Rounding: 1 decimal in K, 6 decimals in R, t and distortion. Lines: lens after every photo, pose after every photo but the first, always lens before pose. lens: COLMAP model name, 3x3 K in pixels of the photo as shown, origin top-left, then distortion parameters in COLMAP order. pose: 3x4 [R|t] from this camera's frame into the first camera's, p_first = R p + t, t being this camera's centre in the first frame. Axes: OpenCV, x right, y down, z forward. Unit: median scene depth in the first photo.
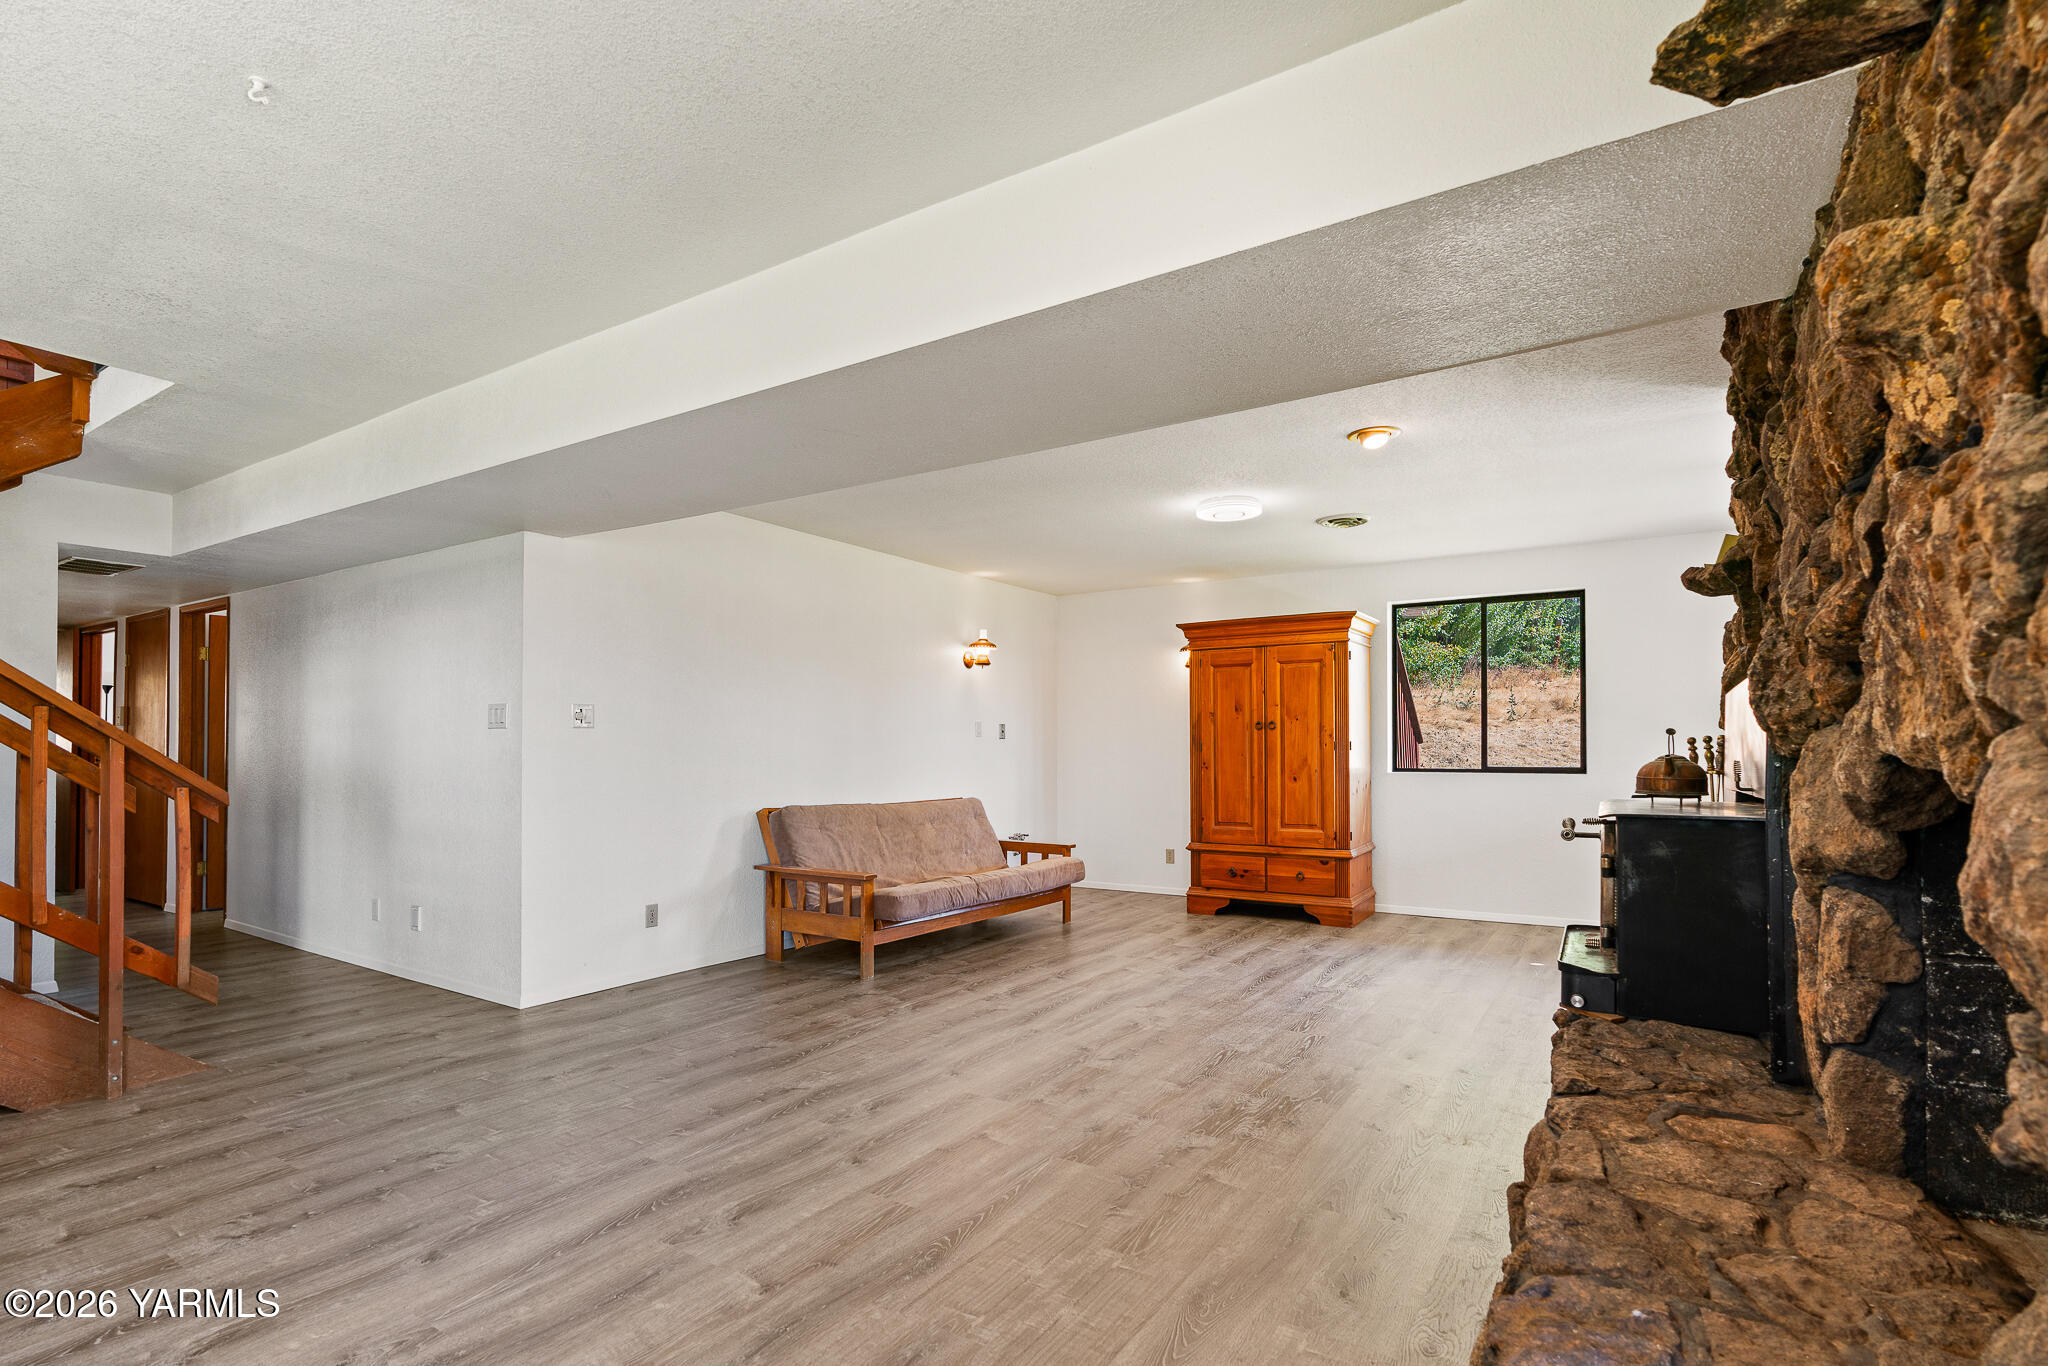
lens RADIAL K [[1009.6, 0, 1060.9], [0, 1009.6, 743.3], [0, 0, 1]] dist [-0.017573, -0.000150]
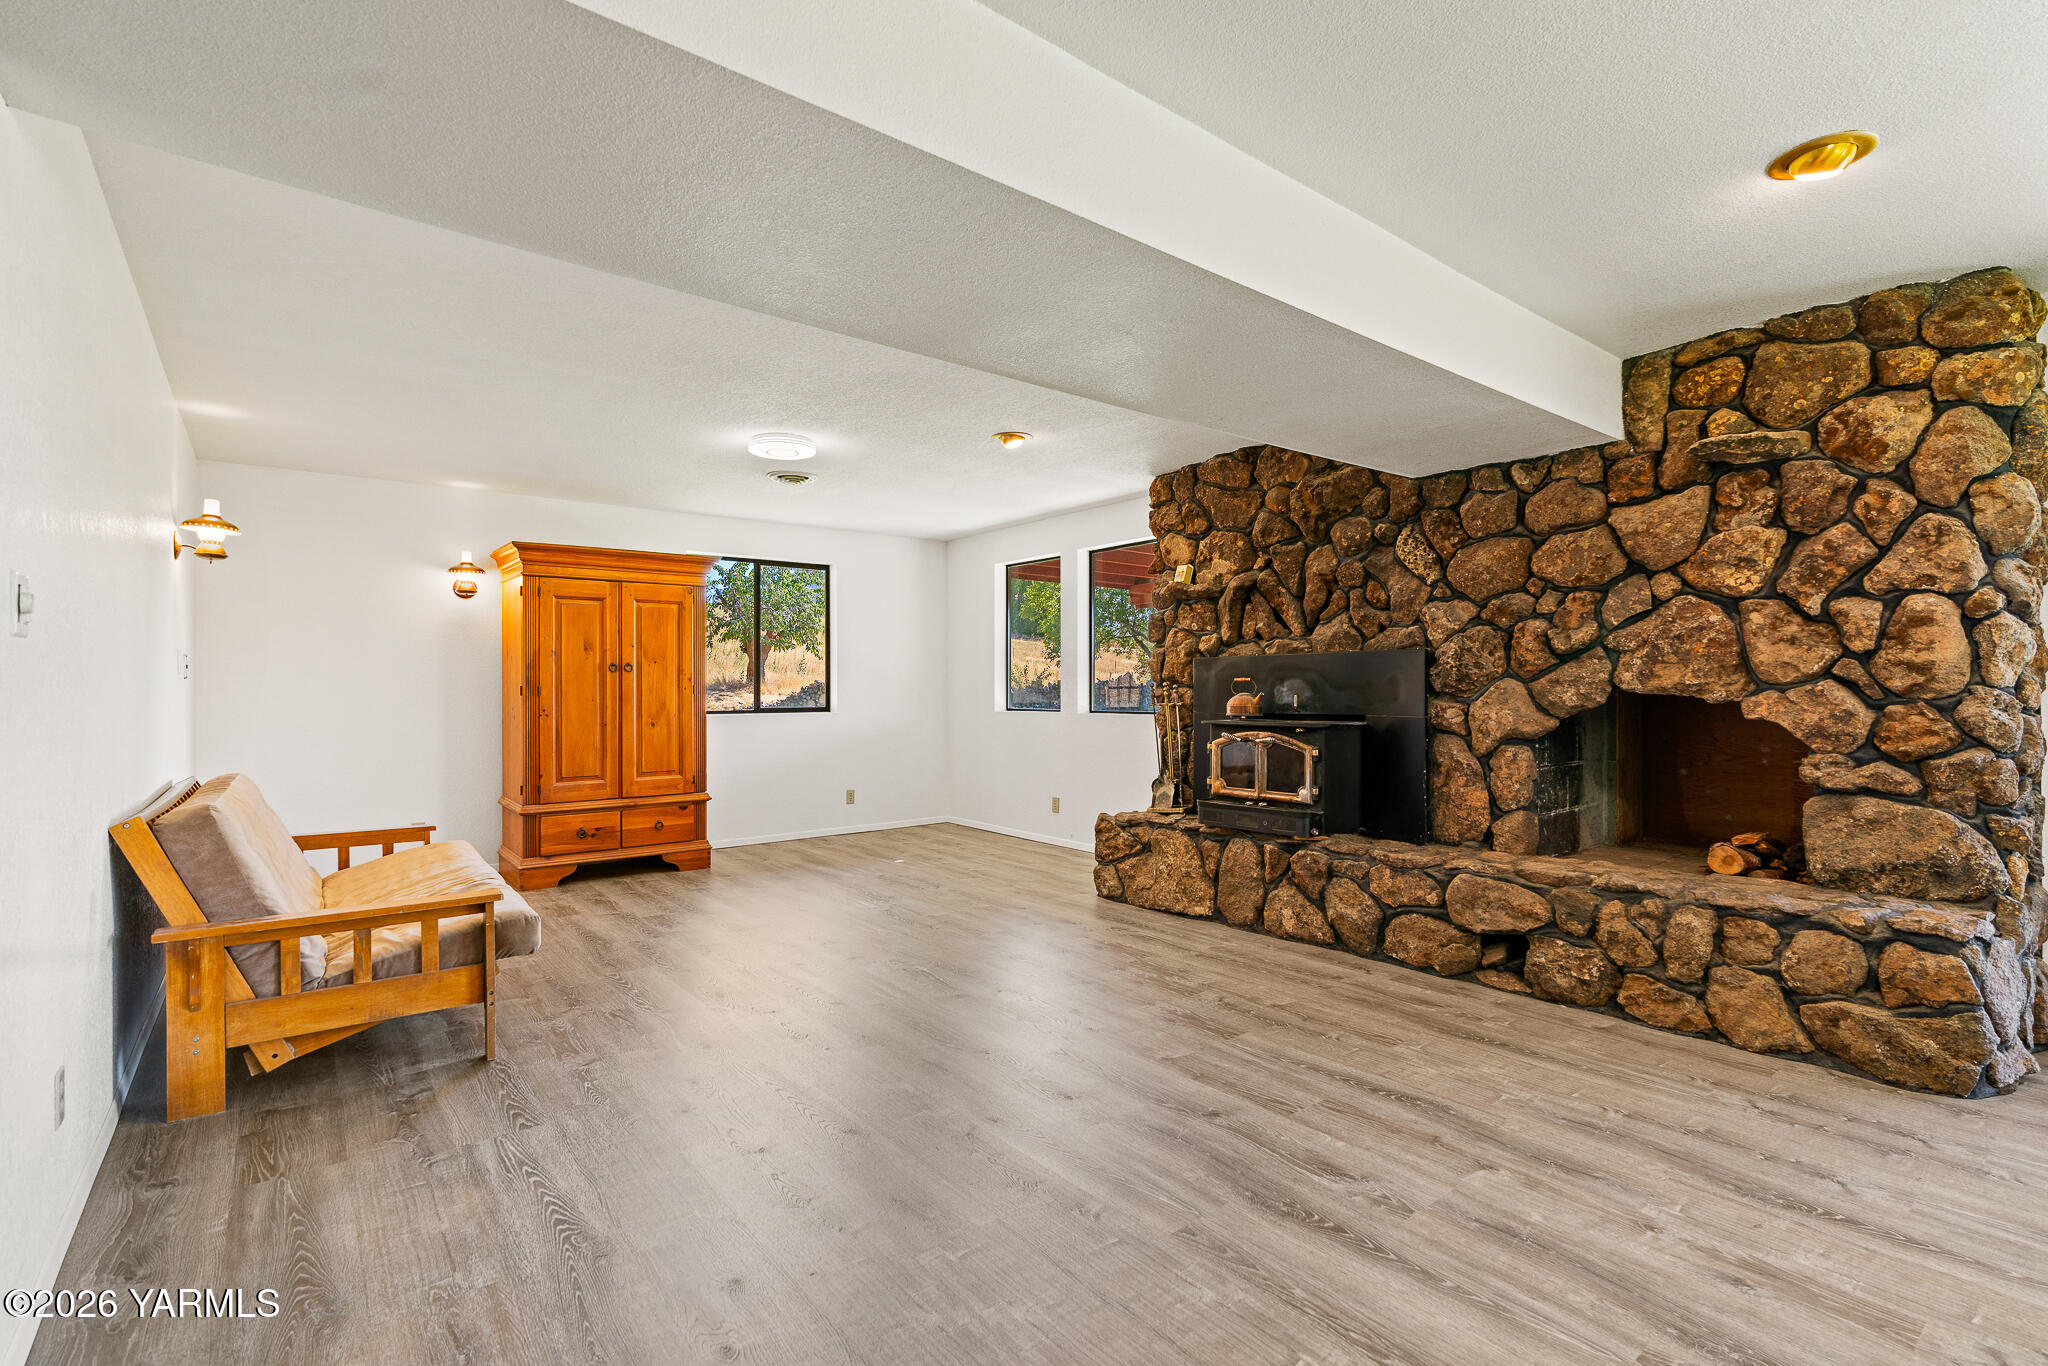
lens RADIAL K [[927.1, 0, 1021.0], [0, 927.1, 684.2], [0, 0, 1]] dist [-0.016756, 0.006354]
pose [[0.331569, 0.006326, 0.943410, -0.482462], [-0.000461, 0.999978, -0.006543, 0.003172], [-0.943431, 0.001735, 0.331565, 0.384203]]
